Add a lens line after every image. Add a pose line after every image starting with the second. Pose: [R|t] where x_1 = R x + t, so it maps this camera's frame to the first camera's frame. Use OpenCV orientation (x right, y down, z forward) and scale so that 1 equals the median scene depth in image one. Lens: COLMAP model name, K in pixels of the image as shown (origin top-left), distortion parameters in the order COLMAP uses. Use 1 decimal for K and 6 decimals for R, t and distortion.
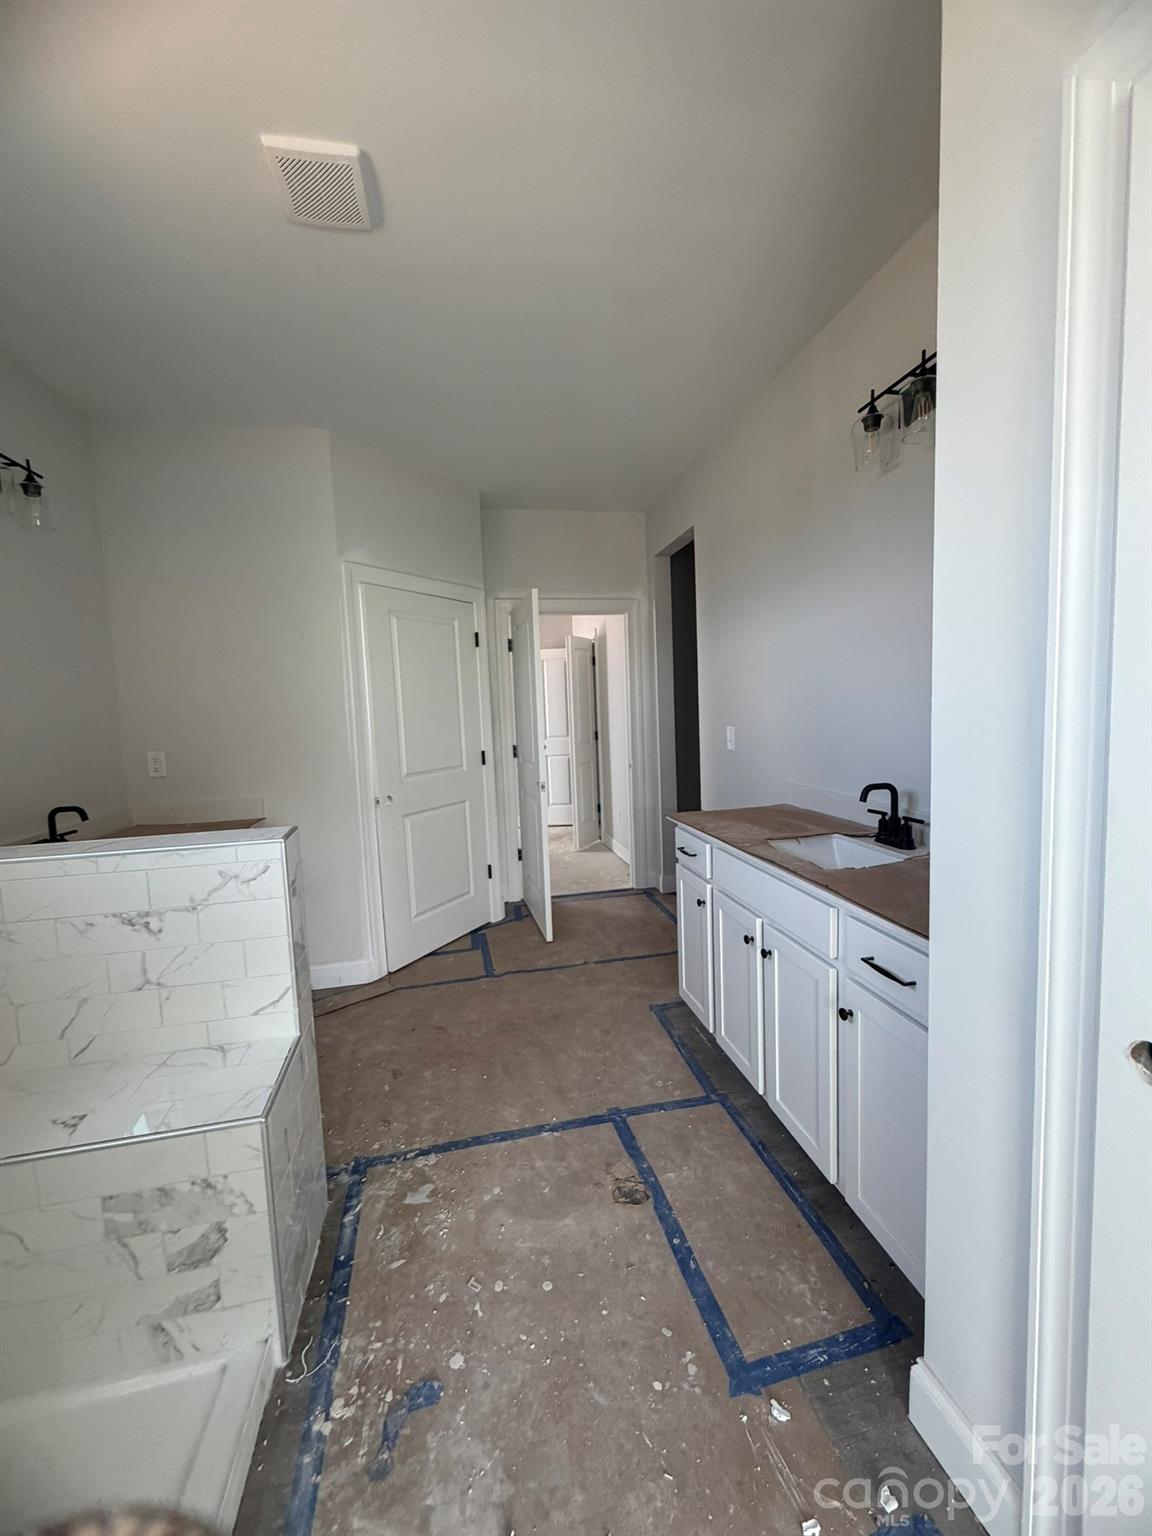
lens RADIAL K [[613.1, 0, 575.5], [0, 613.1, 763.1], [0, 0, 1]] dist [-0.000395, -0.000264]
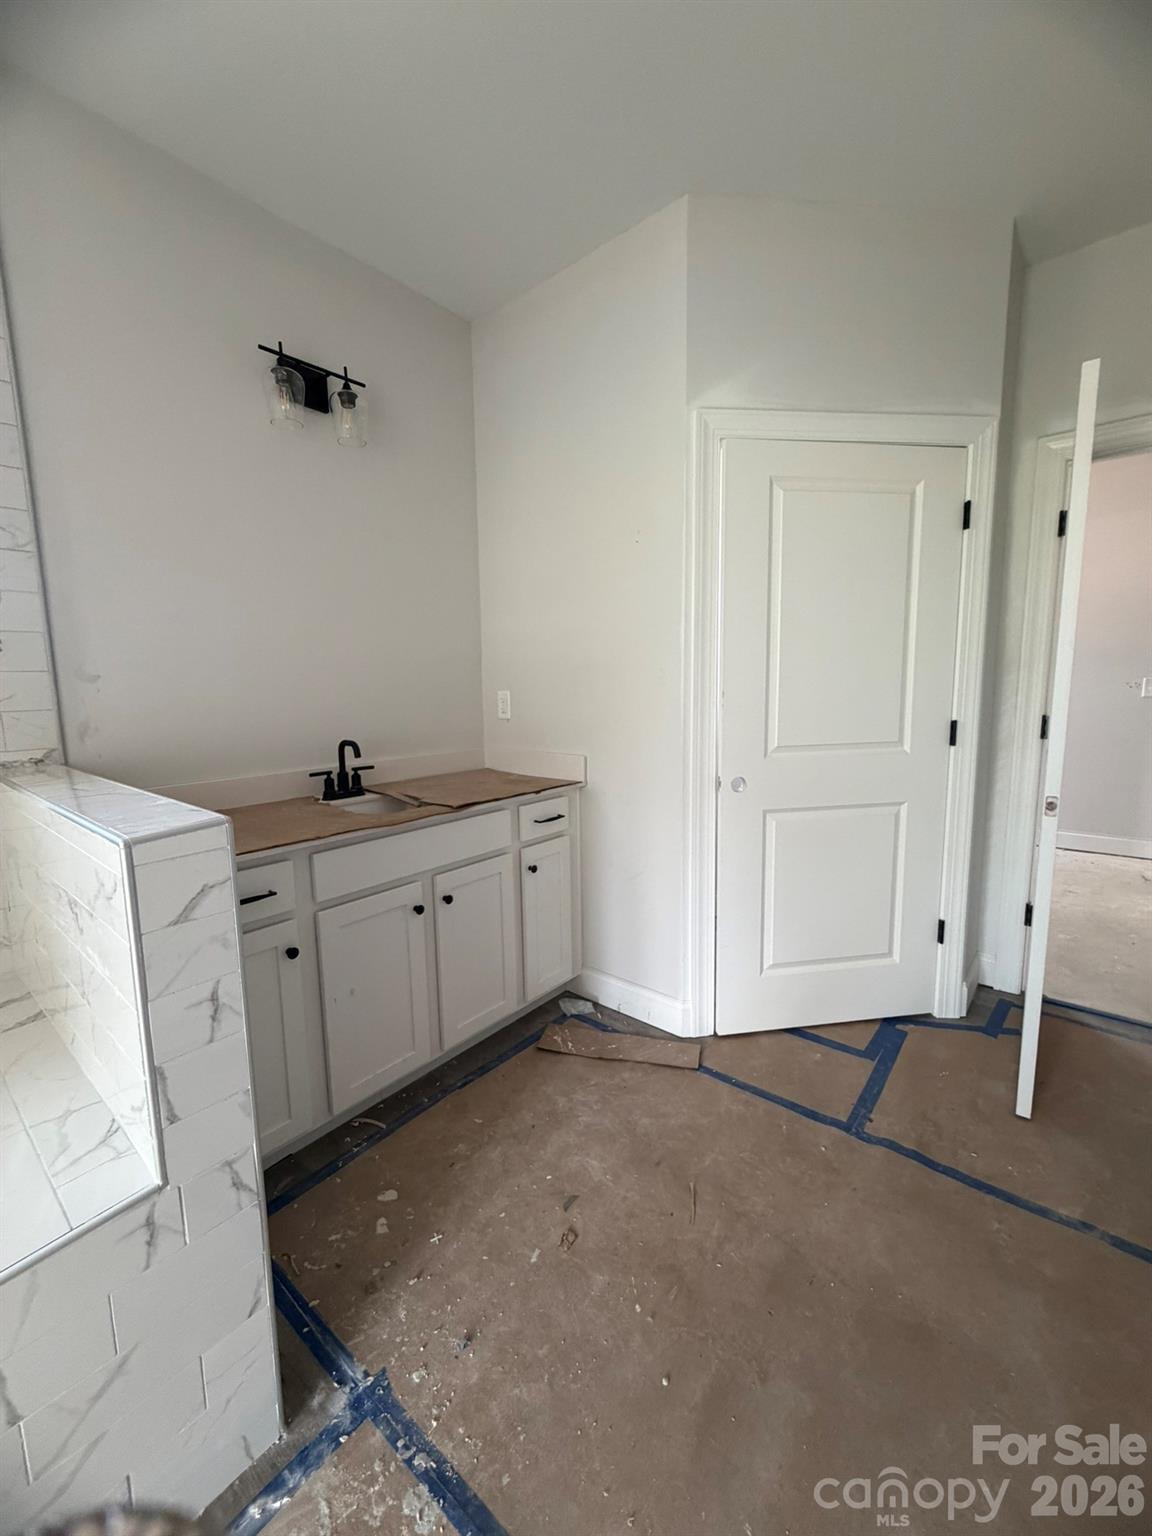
lens RADIAL K [[613.1, 0, 575.5], [0, 613.1, 763.1], [0, 0, 1]] dist [-0.000395, -0.000264]
pose [[0.623298, 0.132287, -0.770714, 0.084266], [-0.080189, 0.991204, 0.105281, -0.015258], [0.777862, -0.003818, 0.628423, 0.457525]]
